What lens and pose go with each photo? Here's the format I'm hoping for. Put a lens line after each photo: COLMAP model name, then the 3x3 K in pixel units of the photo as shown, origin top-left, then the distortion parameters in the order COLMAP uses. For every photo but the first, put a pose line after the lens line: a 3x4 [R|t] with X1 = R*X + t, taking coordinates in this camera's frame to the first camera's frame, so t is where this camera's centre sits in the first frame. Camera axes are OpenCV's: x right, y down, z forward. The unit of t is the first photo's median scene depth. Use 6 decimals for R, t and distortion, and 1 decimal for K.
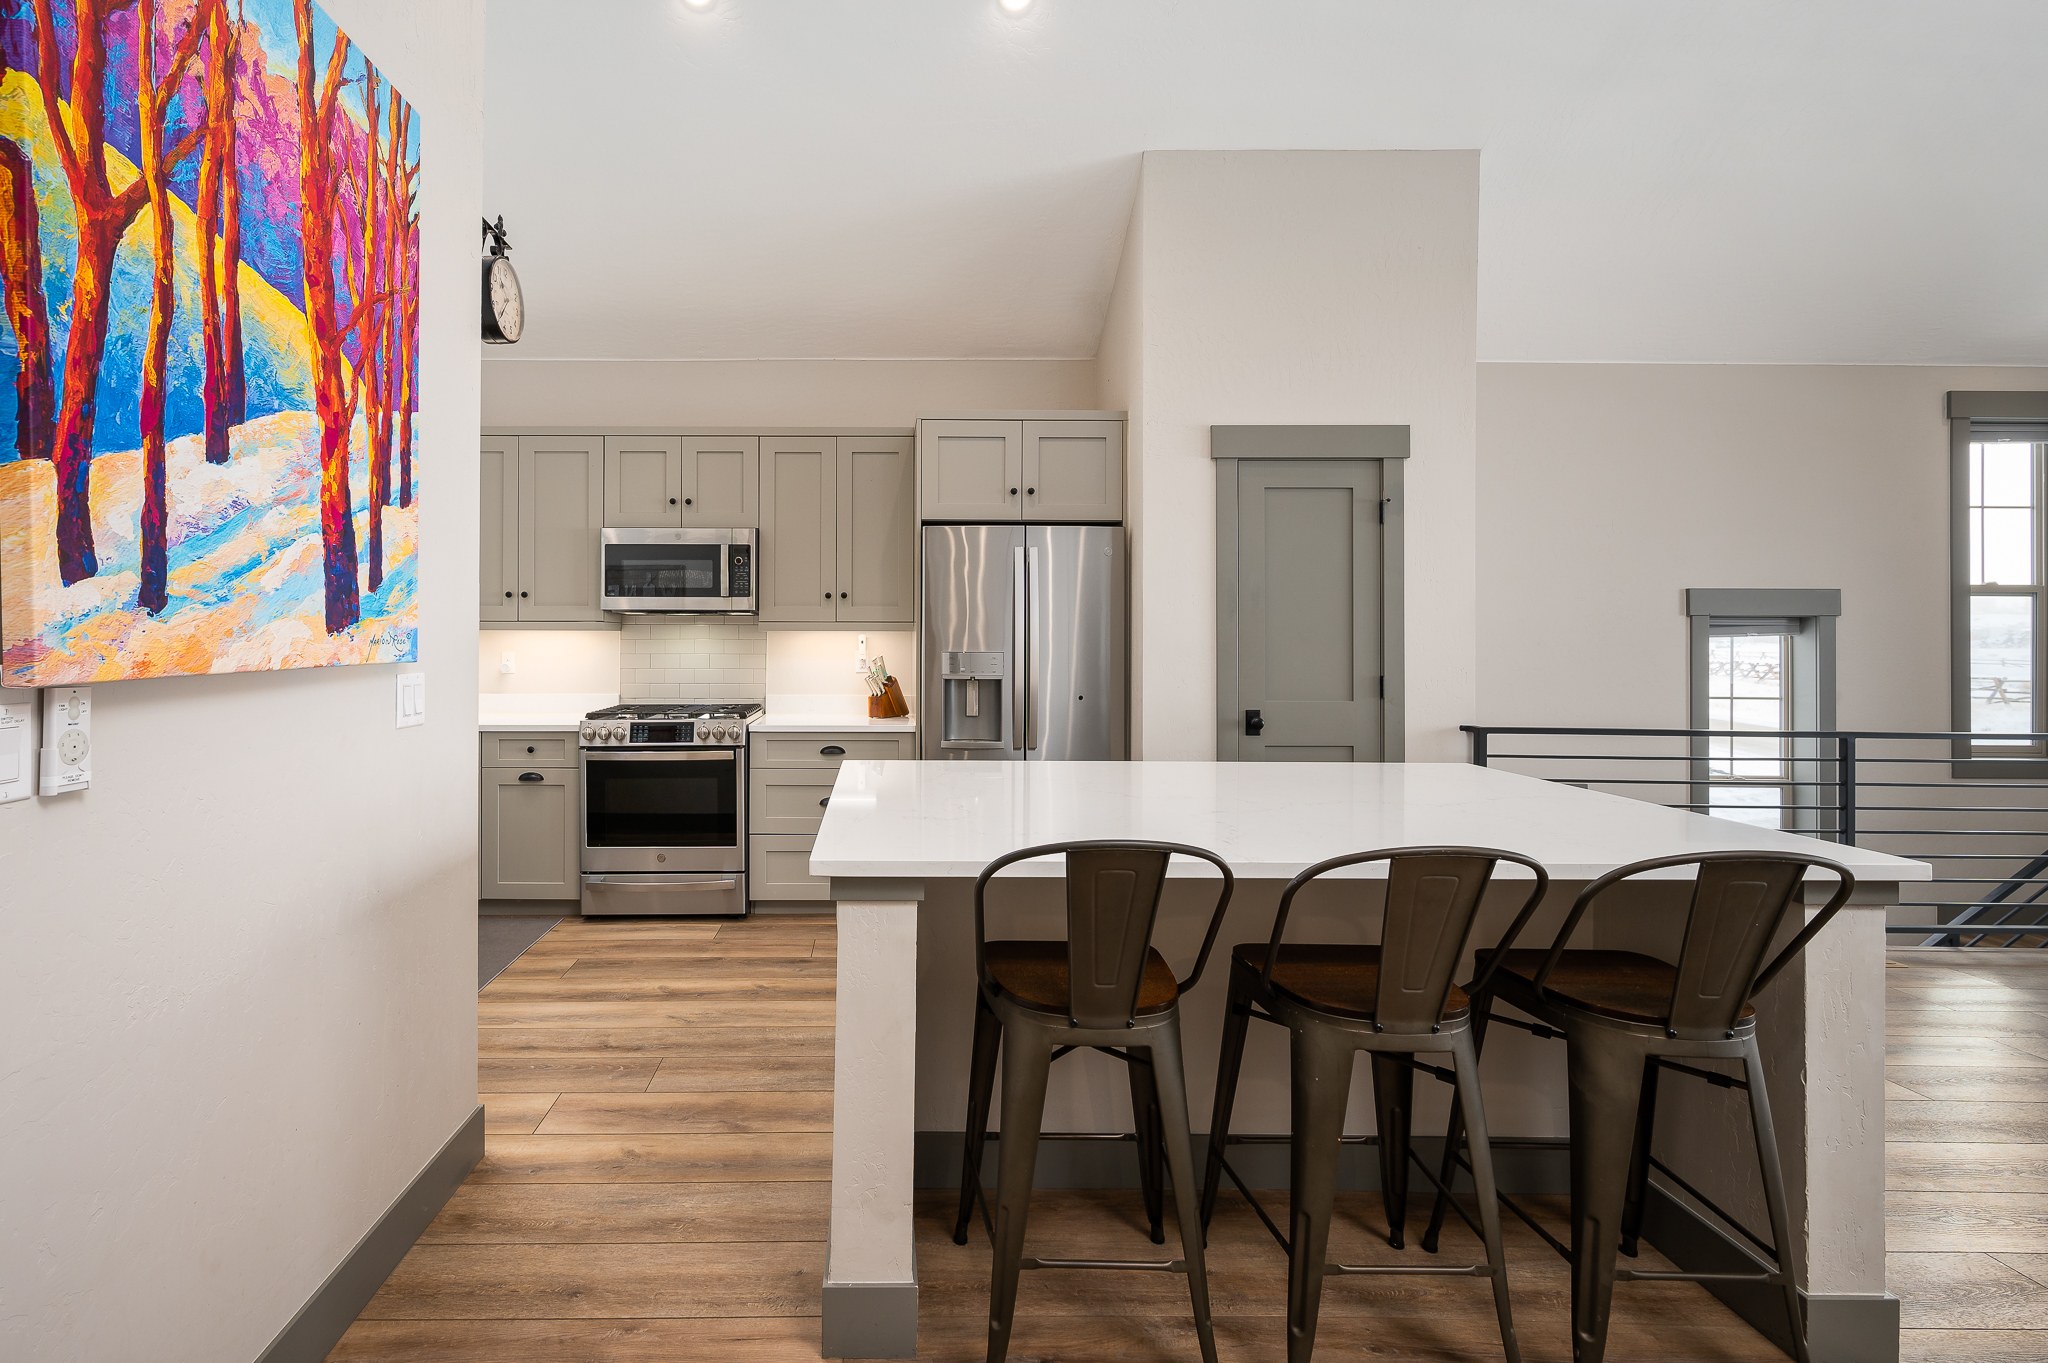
lens RADIAL K [[951.3, 0, 889.5], [0, 951.3, 635.2], [0, 0, 1]] dist [-0.004058, 0.002318]
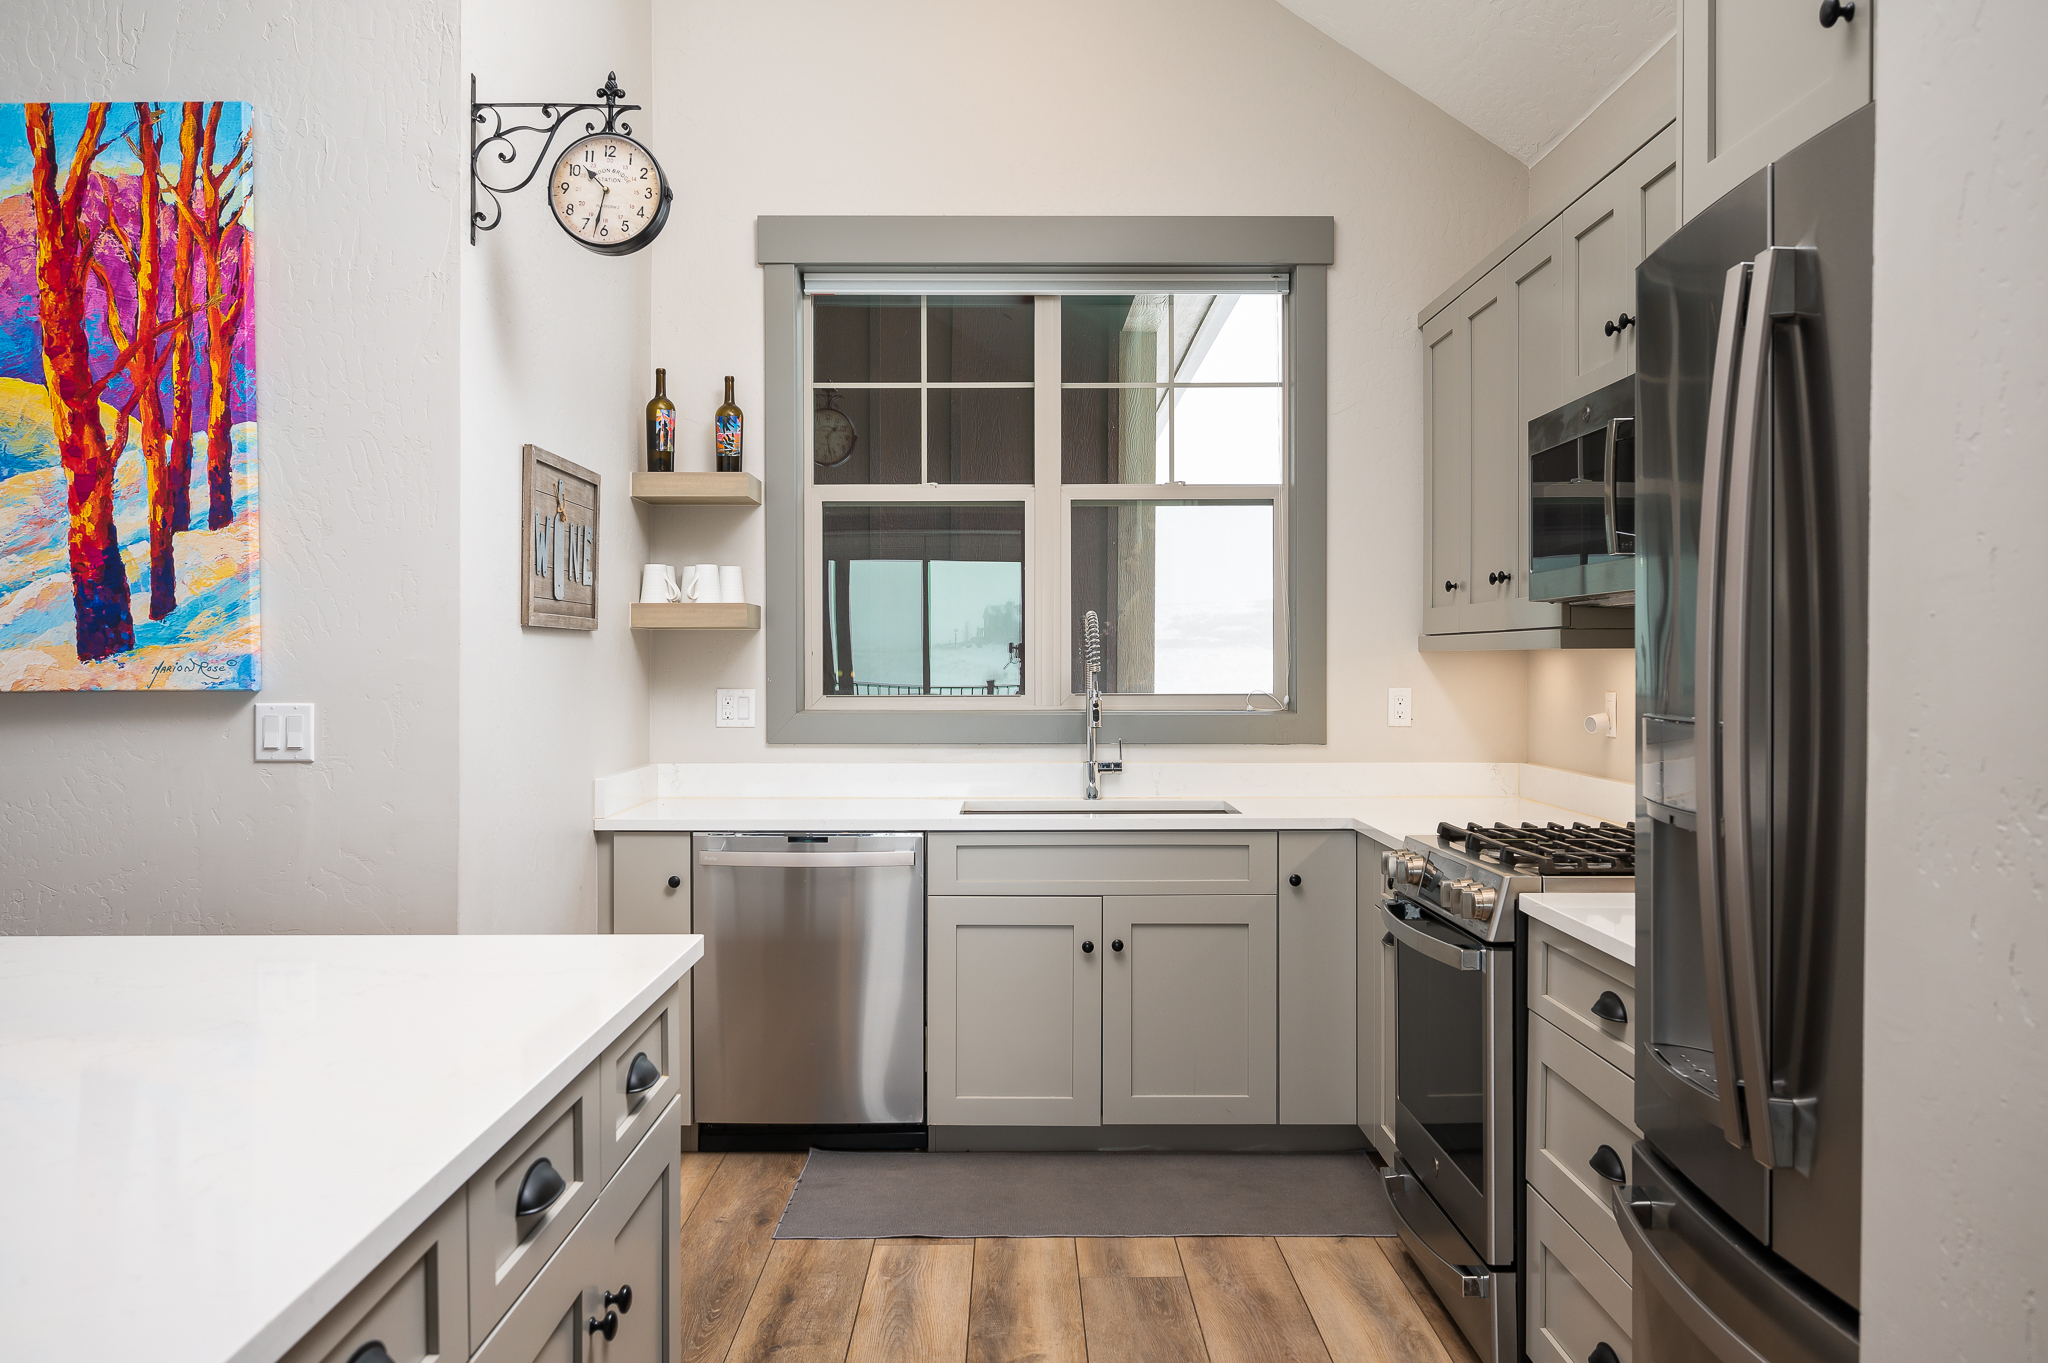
lens RADIAL K [[1666.6, 0, 1034.2], [0, 1666.6, 677.0], [0, 0, 1]] dist [0.002362, -0.009550]
pose [[0.003756, 0.007125, -0.999968, 0.710579], [0.002199, 0.999972, 0.007133, 0.002996], [0.999991, -0.002226, 0.003740, 1.101053]]
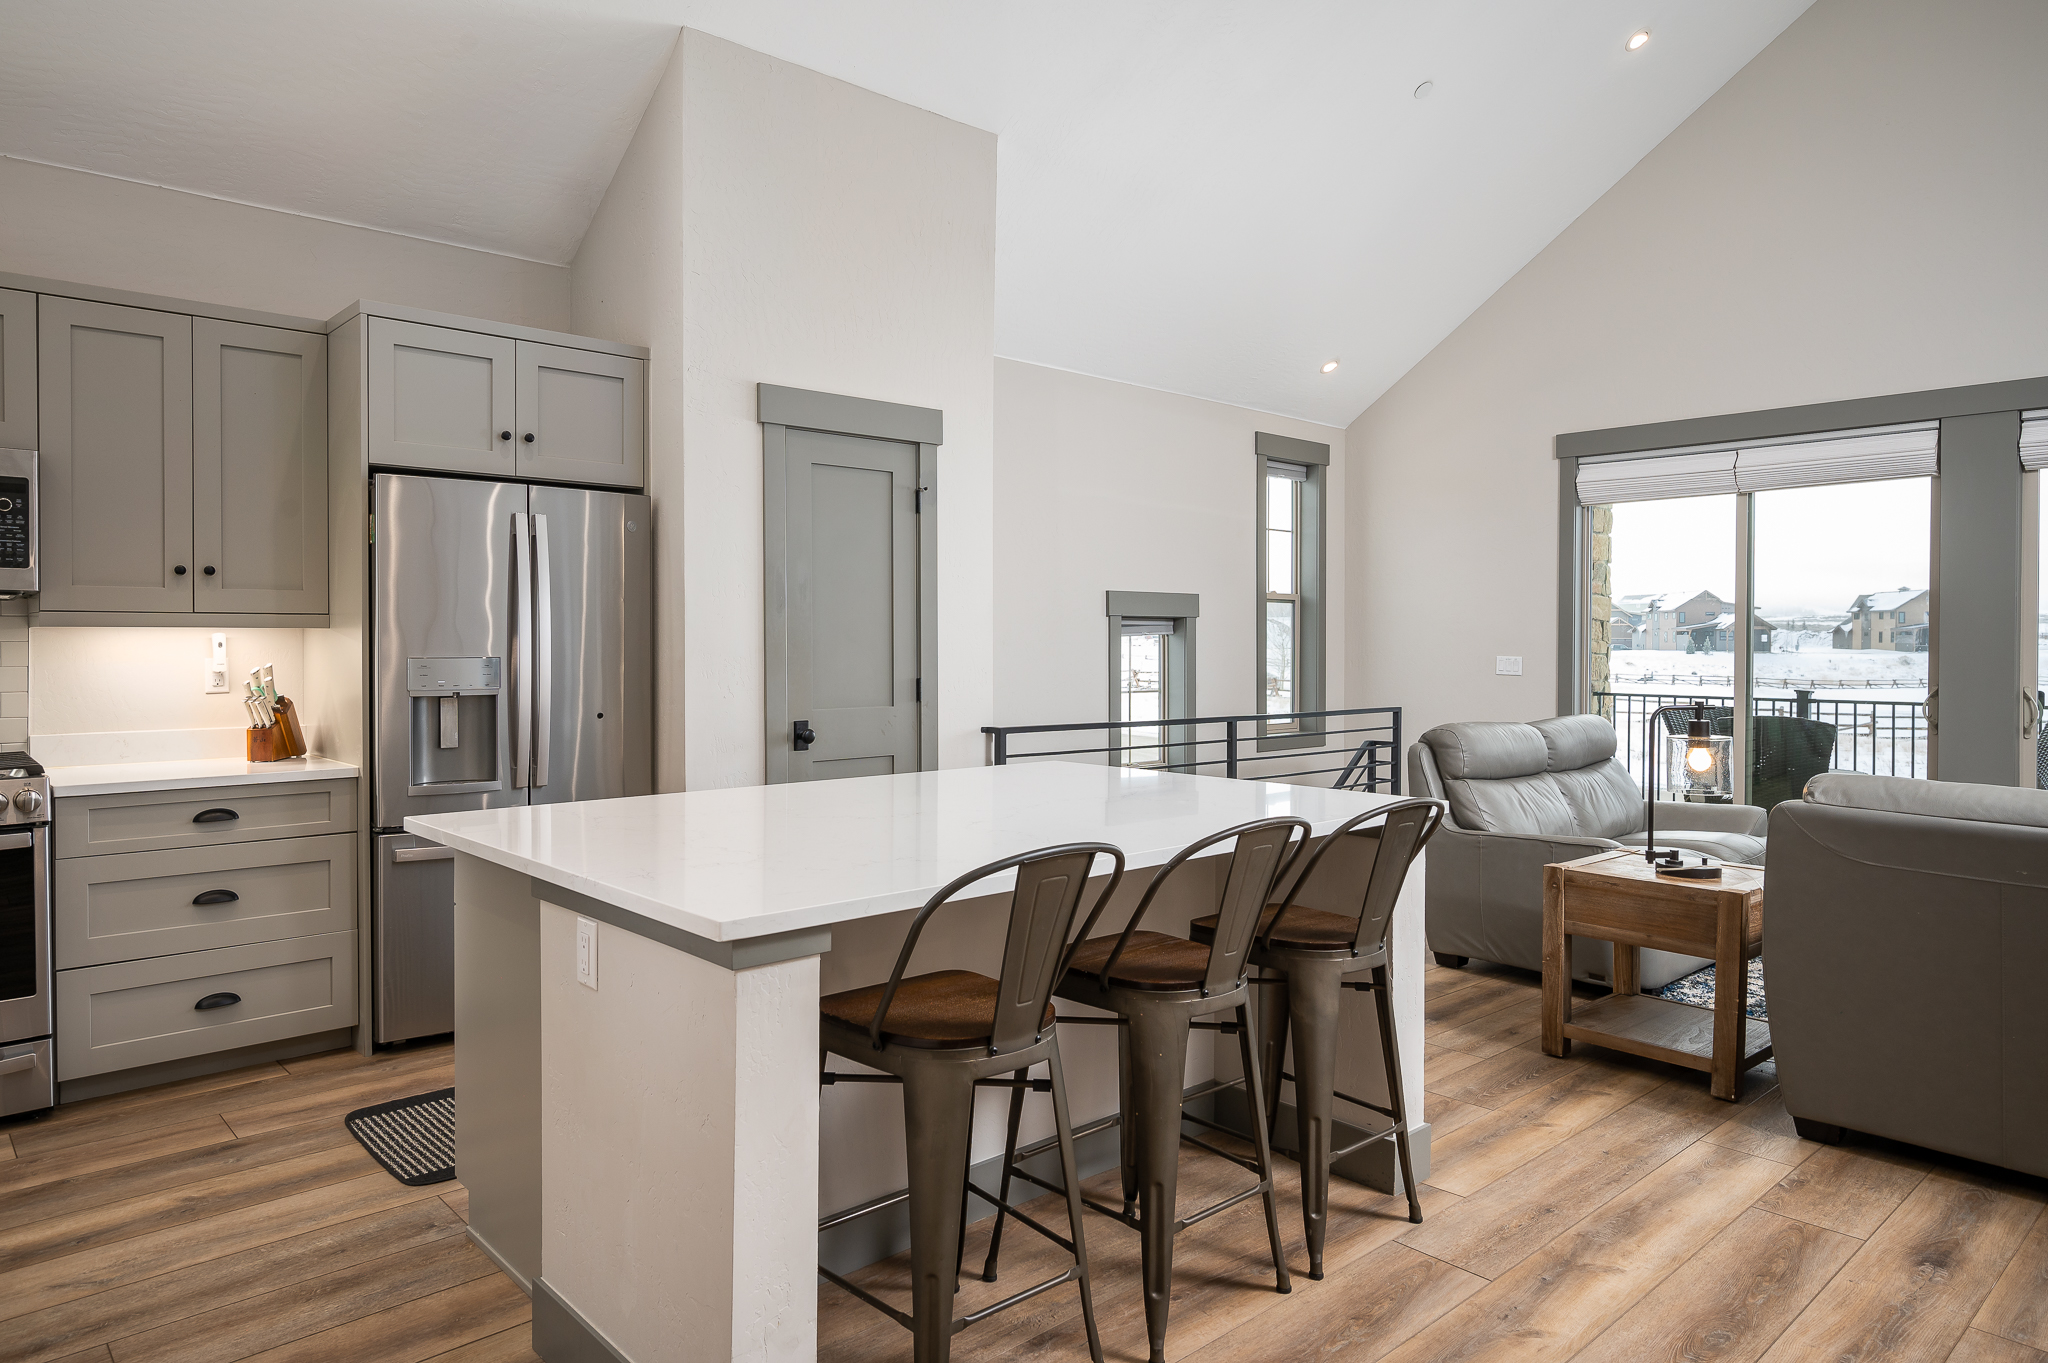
lens RADIAL K [[1265.5, 0, 994.9], [0, 1265.5, 646.6], [0, 0, 1]] dist [-0.009093, 0.002261]
pose [[0.746384, -0.006521, 0.665484, -0.318660], [0.000197, 0.999954, 0.009577, 0.000763], [-0.665515, -0.007018, 0.746351, 0.041631]]
